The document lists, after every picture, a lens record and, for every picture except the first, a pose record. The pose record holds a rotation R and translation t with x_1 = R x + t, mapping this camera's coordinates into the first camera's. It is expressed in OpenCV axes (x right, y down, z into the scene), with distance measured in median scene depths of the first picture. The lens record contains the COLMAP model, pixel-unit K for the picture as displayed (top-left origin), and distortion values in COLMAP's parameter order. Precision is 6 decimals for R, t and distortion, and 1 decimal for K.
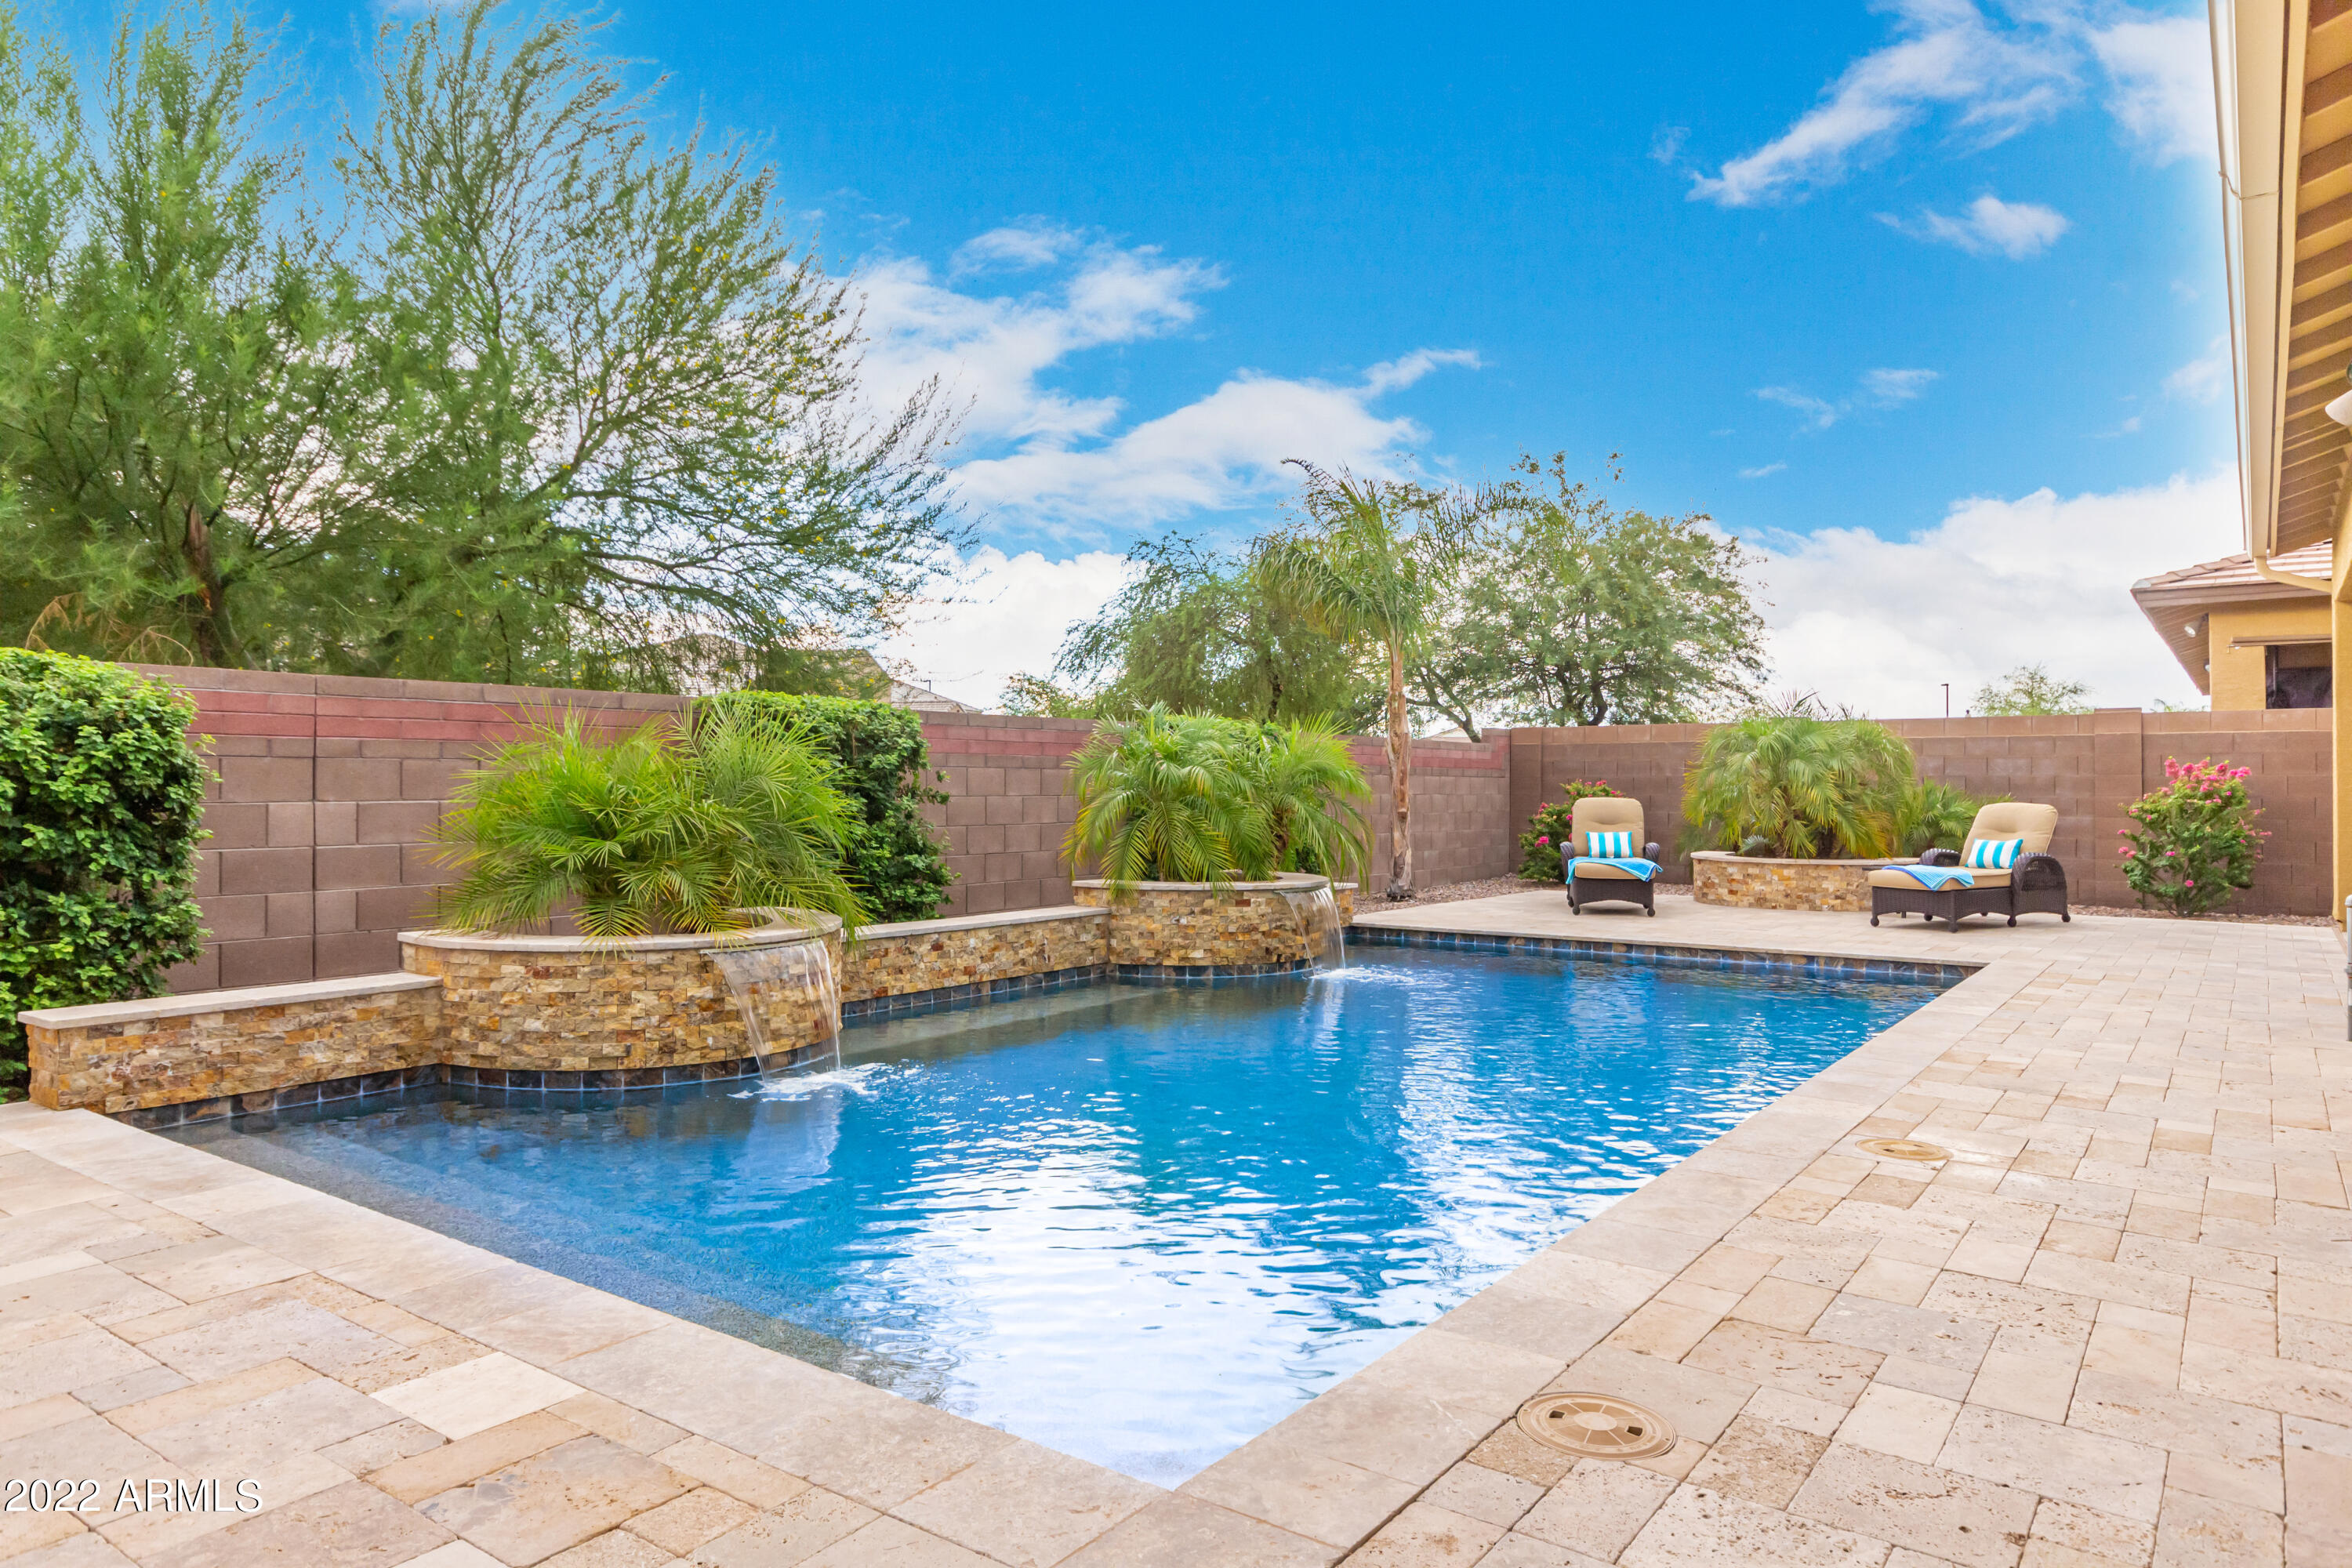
lens RADIAL K [[1505.4, 0, 1201.6], [0, 1505.4, 779.0], [0, 0, 1]] dist [-0.005202, 0.000185]
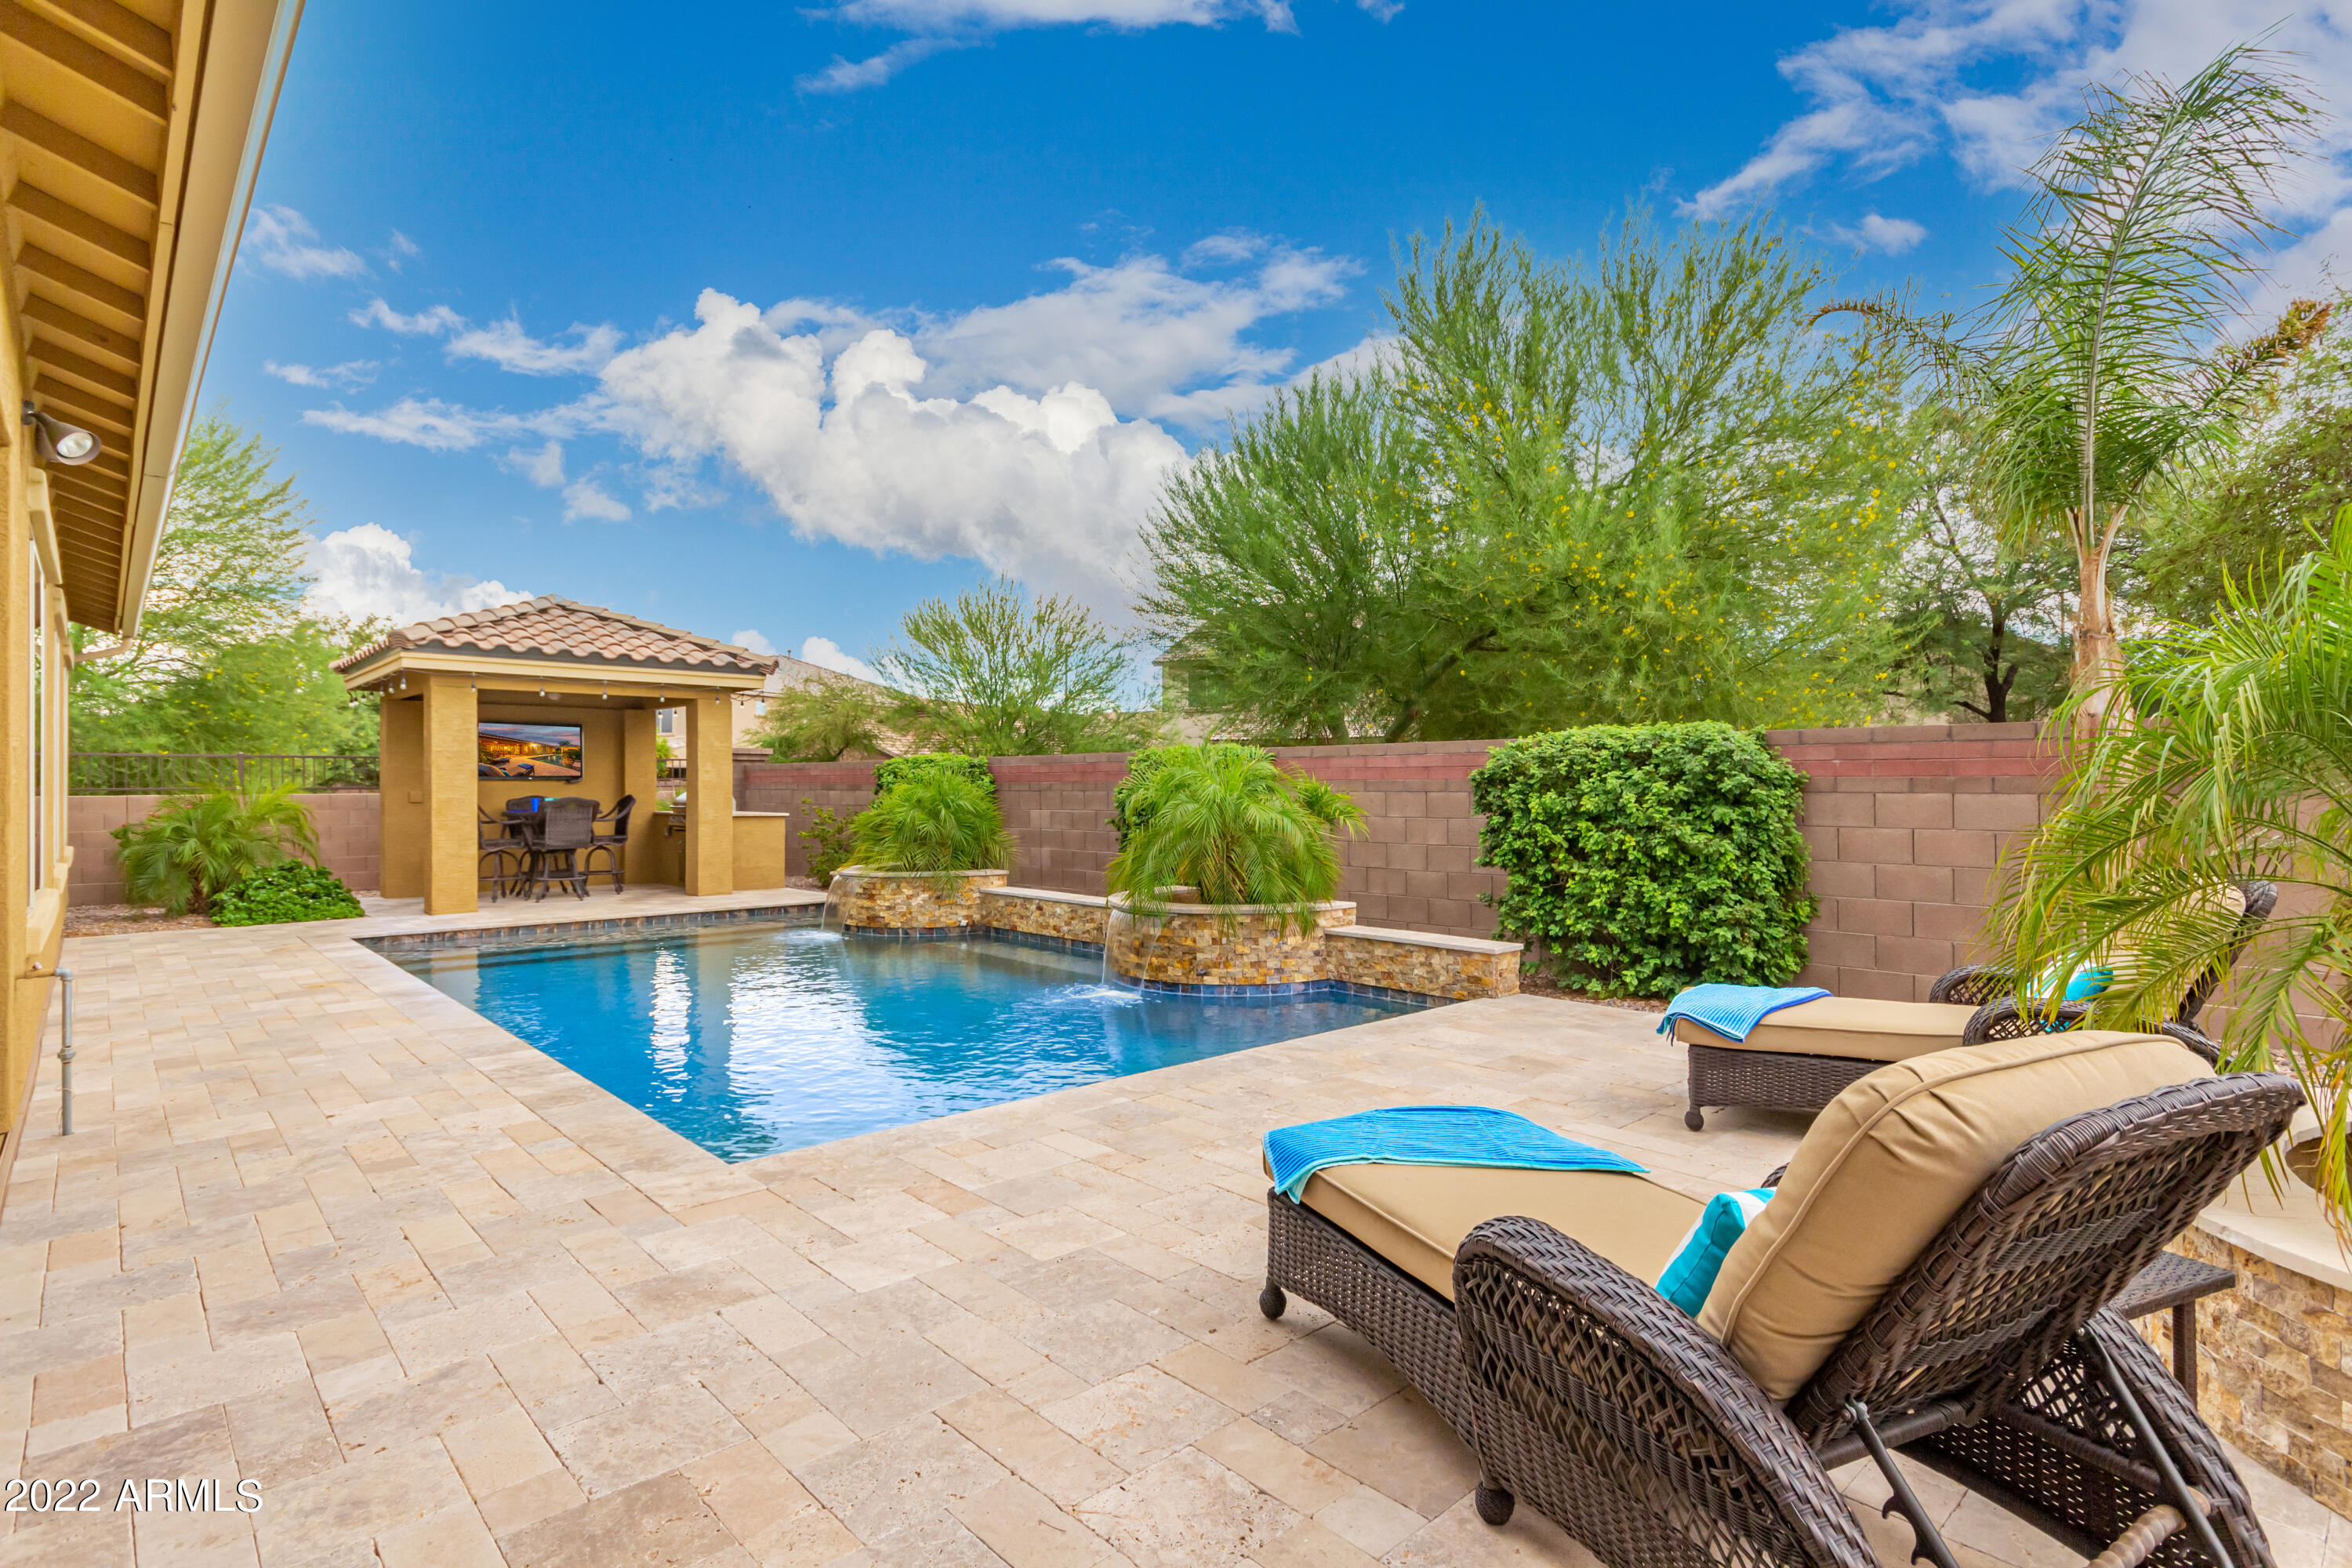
lens RADIAL K [[1224.7, 0, 1186.1], [0, 1224.7, 772.3], [0, 0, 1]] dist [0.004360, 0.002102]
pose [[-0.228023, -0.008380, -0.973620, 0.654927], [0.010188, 0.999888, -0.010992, -0.011204], [0.973602, -0.012426, -0.227912, 0.895087]]
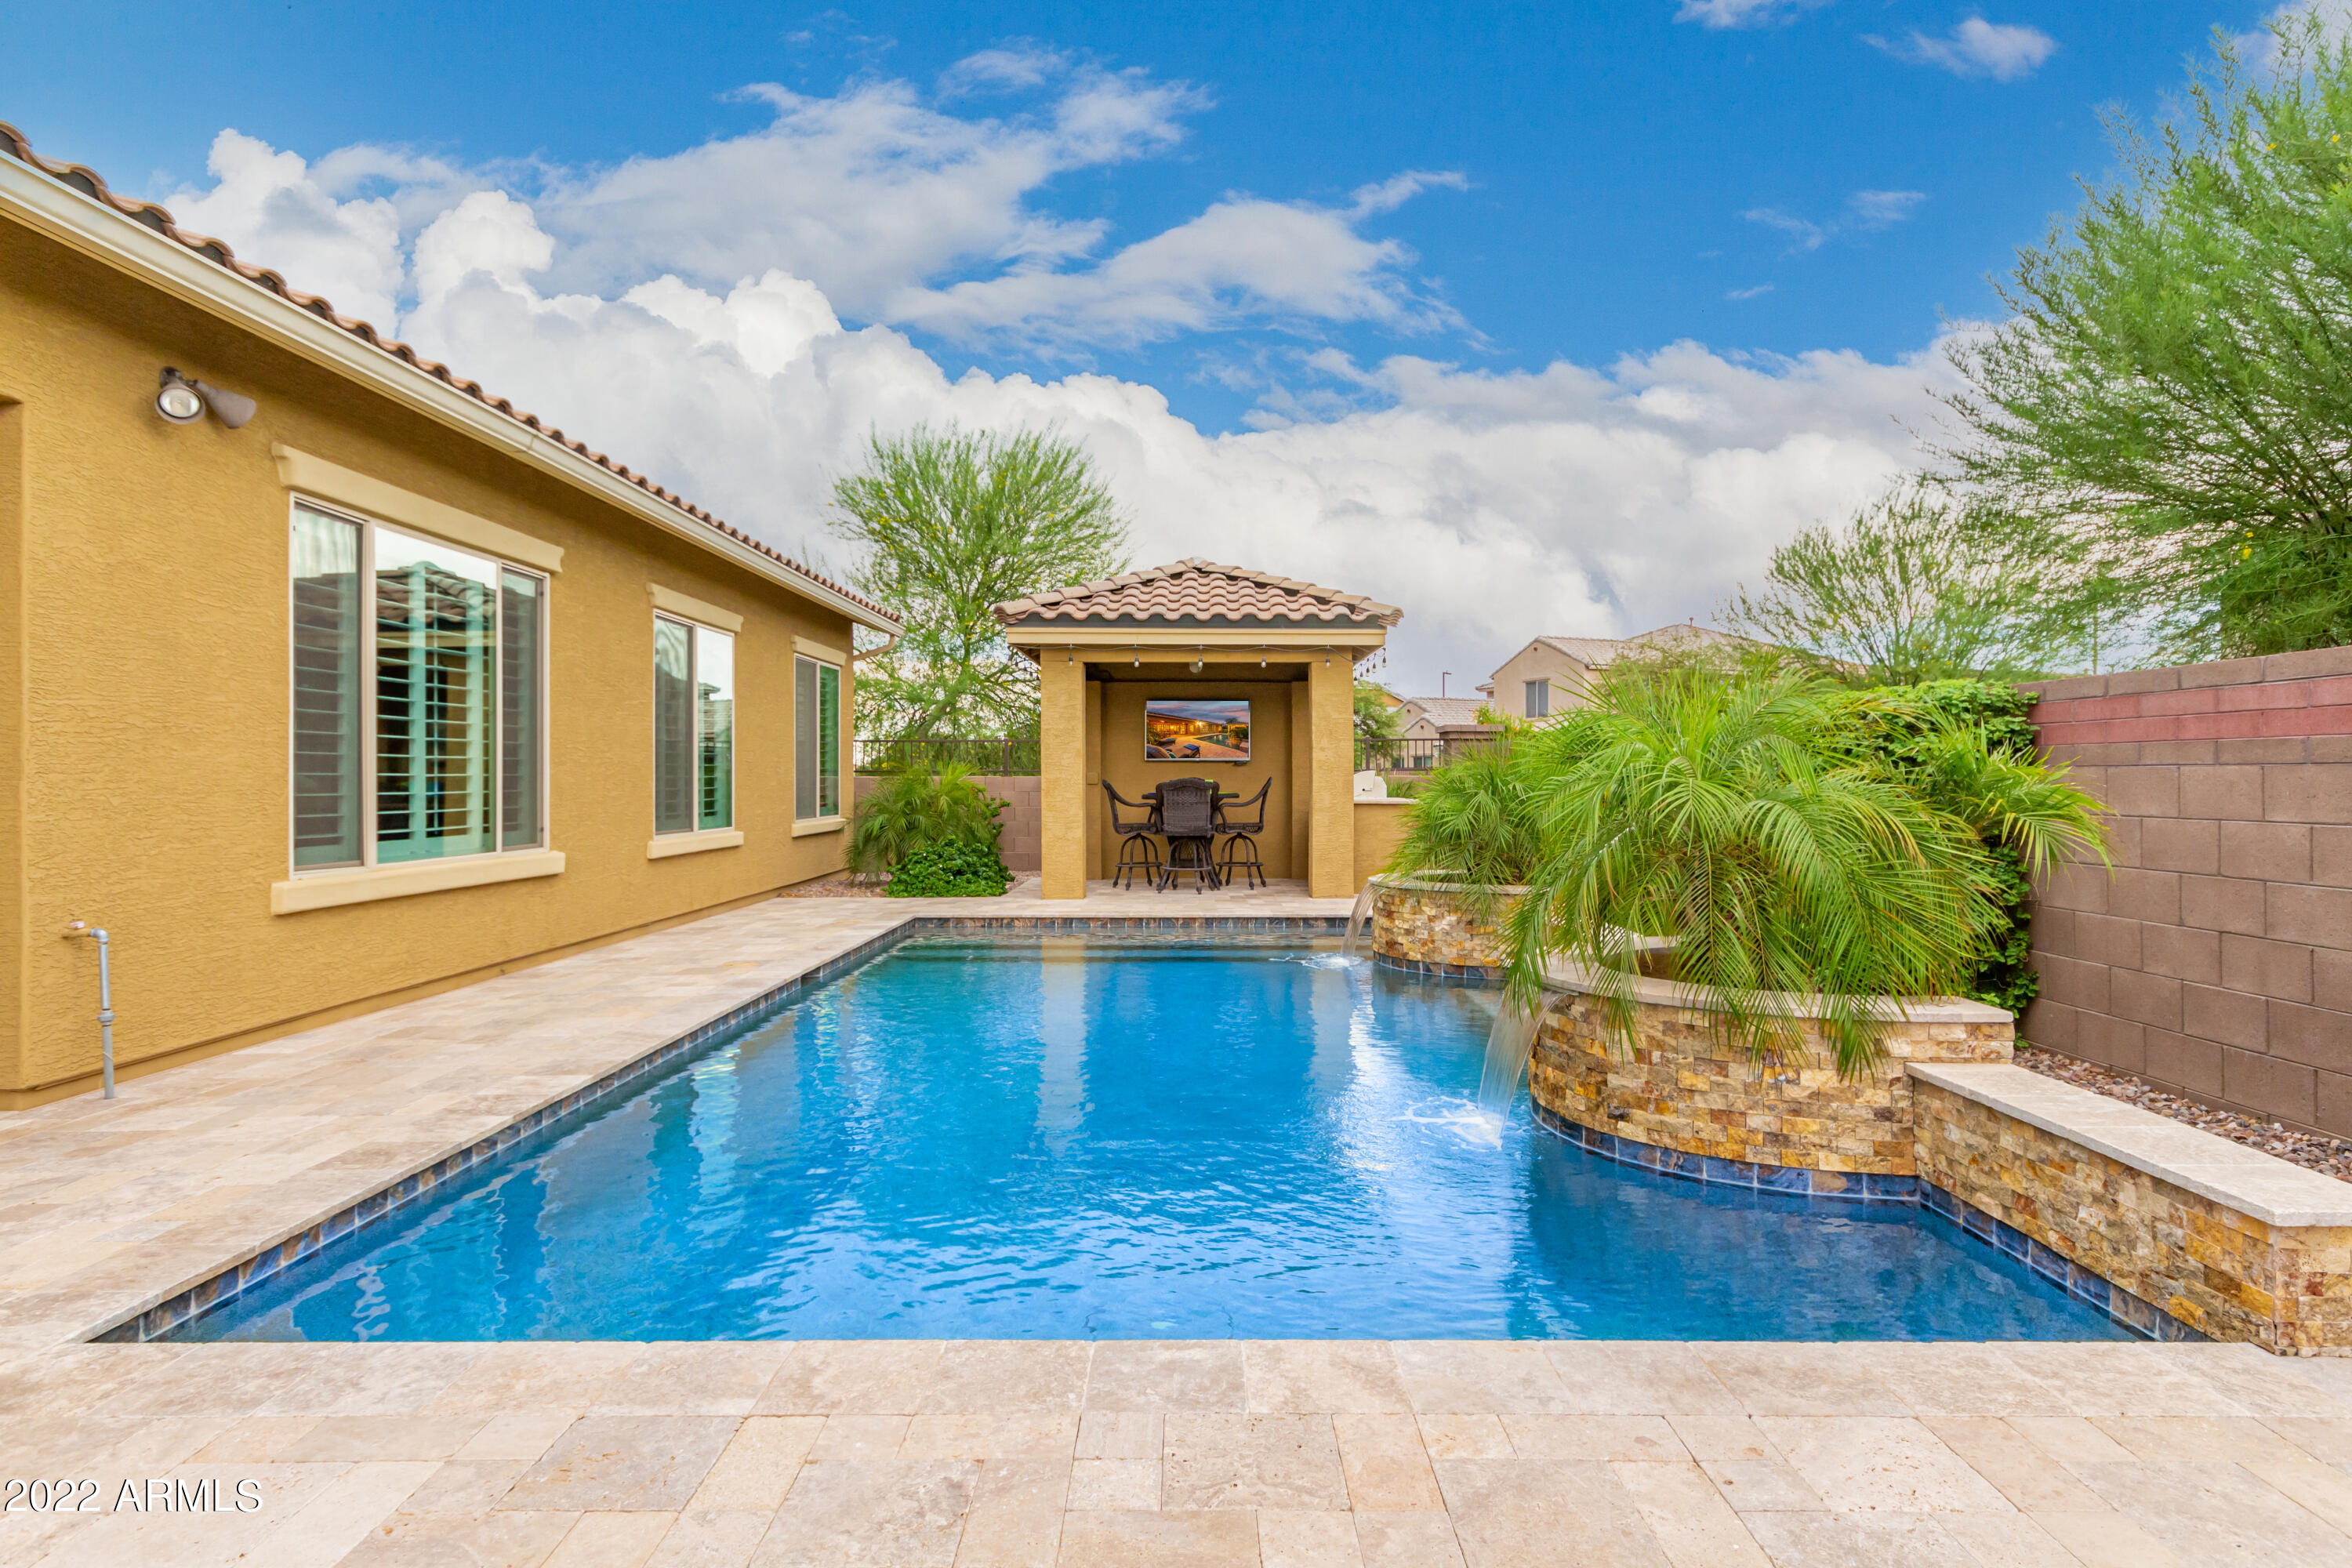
lens RADIAL K [[1320.0, 0, 1162.0], [0, 1320.0, 780.5], [0, 0, 1]] dist [-0.000310, 0.002948]
pose [[-0.834492, 0.000974, -0.551019, 0.340012], [0.004564, 0.999976, -0.005143, -0.000760], [0.551001, -0.006806, -0.834477, 0.976390]]
